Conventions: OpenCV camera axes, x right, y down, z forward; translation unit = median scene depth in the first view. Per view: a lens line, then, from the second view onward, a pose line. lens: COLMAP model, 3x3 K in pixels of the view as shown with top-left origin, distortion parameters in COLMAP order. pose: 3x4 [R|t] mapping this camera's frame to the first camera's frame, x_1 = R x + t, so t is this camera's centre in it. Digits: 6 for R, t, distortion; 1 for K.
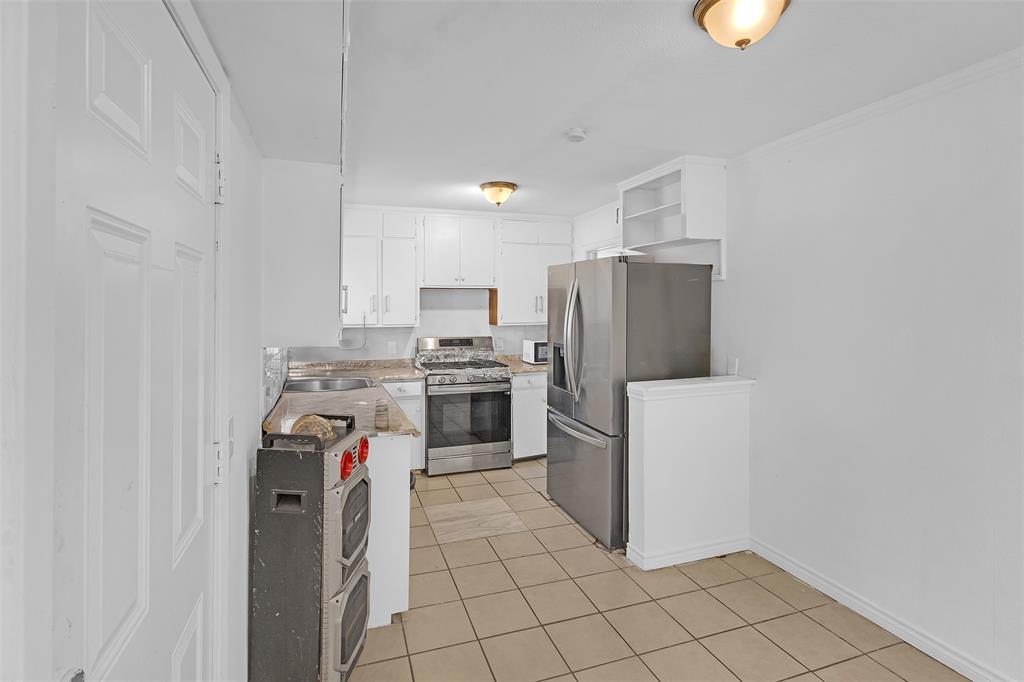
lens RADIAL K [[488.8, 0, 507.2], [0, 488.8, 315.7], [0, 0, 1]] dist [0.000151, -0.000054]
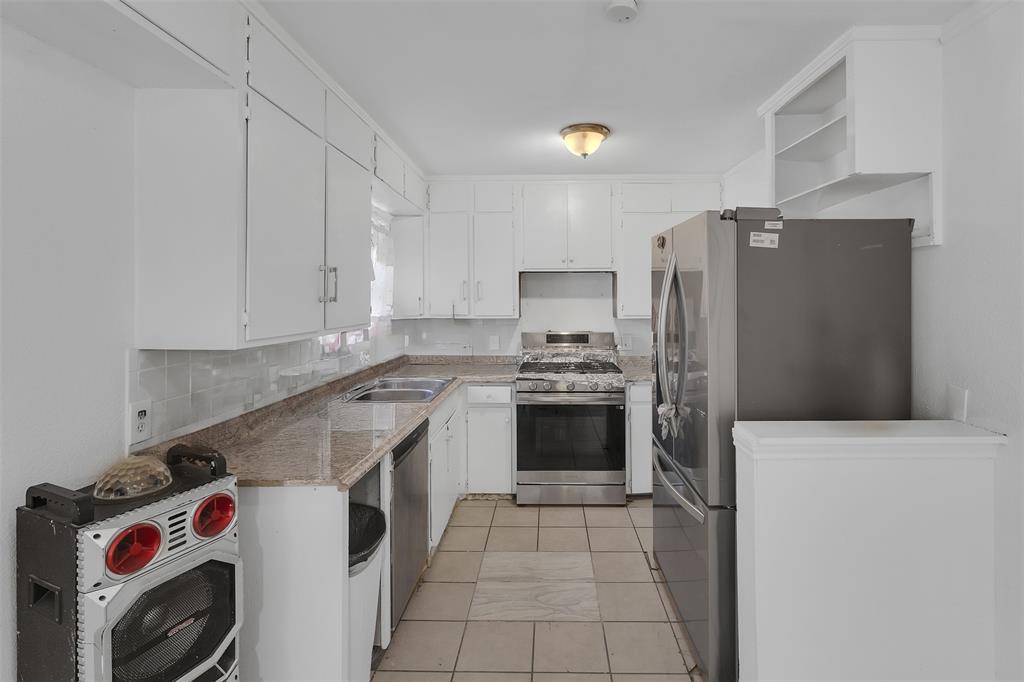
lens RADIAL K [[494.4, 0, 547.1], [0, 494.4, 296.7], [0, 0, 1]] dist [-0.001499, -0.000038]
pose [[0.944589, 0.002216, -0.328248, 0.153931], [-0.007282, 0.999873, -0.014206, -0.003398], [0.328174, 0.015809, 0.944485, 0.243070]]
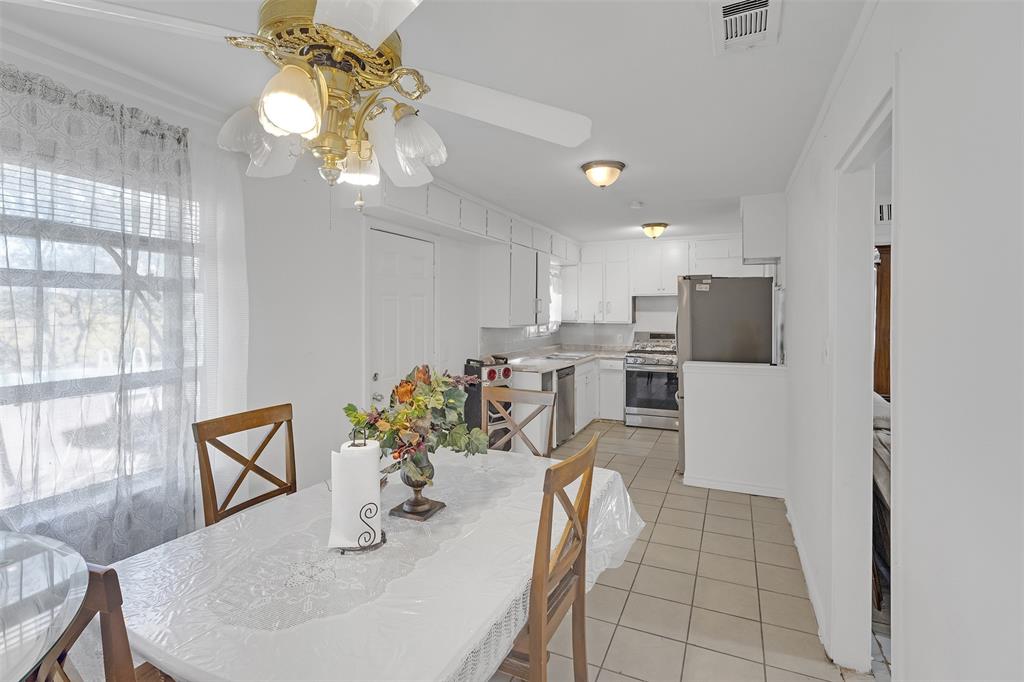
lens RADIAL K [[488.8, 0, 507.2], [0, 488.8, 315.7], [0, 0, 1]] dist [0.000151, -0.000054]
pose [[0.719042, 0.010015, -0.694894, 0.589636], [-0.012601, 0.999920, 0.001372, 0.002530], [0.694852, 0.007770, 0.719110, -0.288874]]
